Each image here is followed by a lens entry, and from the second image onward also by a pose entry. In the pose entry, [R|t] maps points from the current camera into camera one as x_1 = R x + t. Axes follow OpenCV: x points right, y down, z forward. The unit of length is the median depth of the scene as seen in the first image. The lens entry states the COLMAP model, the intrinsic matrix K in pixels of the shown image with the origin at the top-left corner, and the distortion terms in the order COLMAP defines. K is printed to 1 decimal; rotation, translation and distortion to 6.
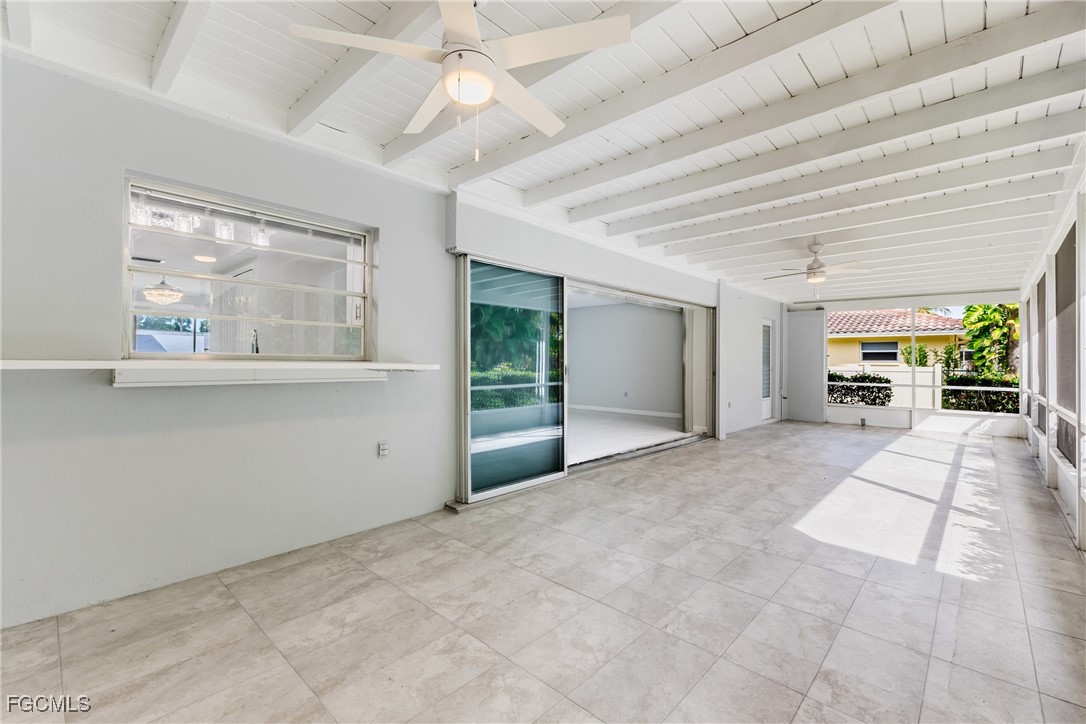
lens RADIAL K [[466.1, 0, 544.2], [0, 466.1, 360.8], [0, 0, 1]] dist [0.009798, -0.000769]
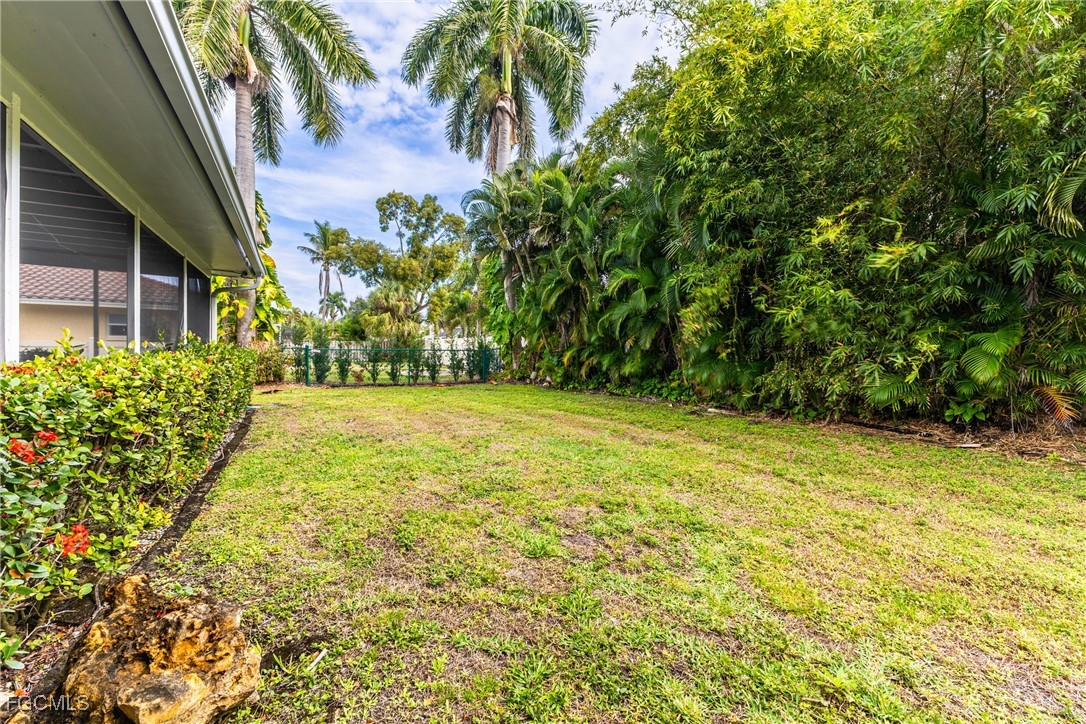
lens RADIAL K [[466.1, 0, 544.2], [0, 466.1, 360.8], [0, 0, 1]] dist [0.009798, -0.000769]
pose [[0.317977, -0.024892, 0.947772, 0.512034], [-0.017729, 0.999324, 0.032194, 0.019869], [-0.947933, -0.027040, 0.317321, -0.083844]]
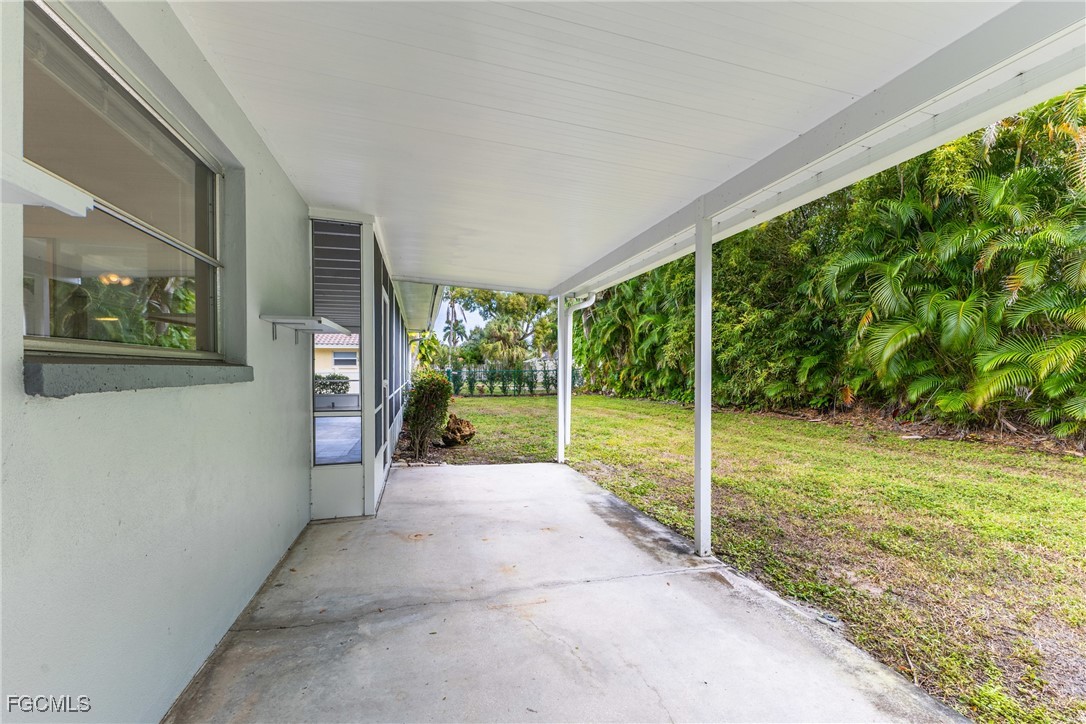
lens RADIAL K [[466.1, 0, 544.2], [0, 466.1, 360.8], [0, 0, 1]] dist [0.009798, -0.000769]
pose [[0.527210, 0.004667, 0.849723, -0.619893], [0.003612, 0.999964, -0.007733, -0.003733], [-0.849728, 0.007146, 0.527173, -0.959159]]
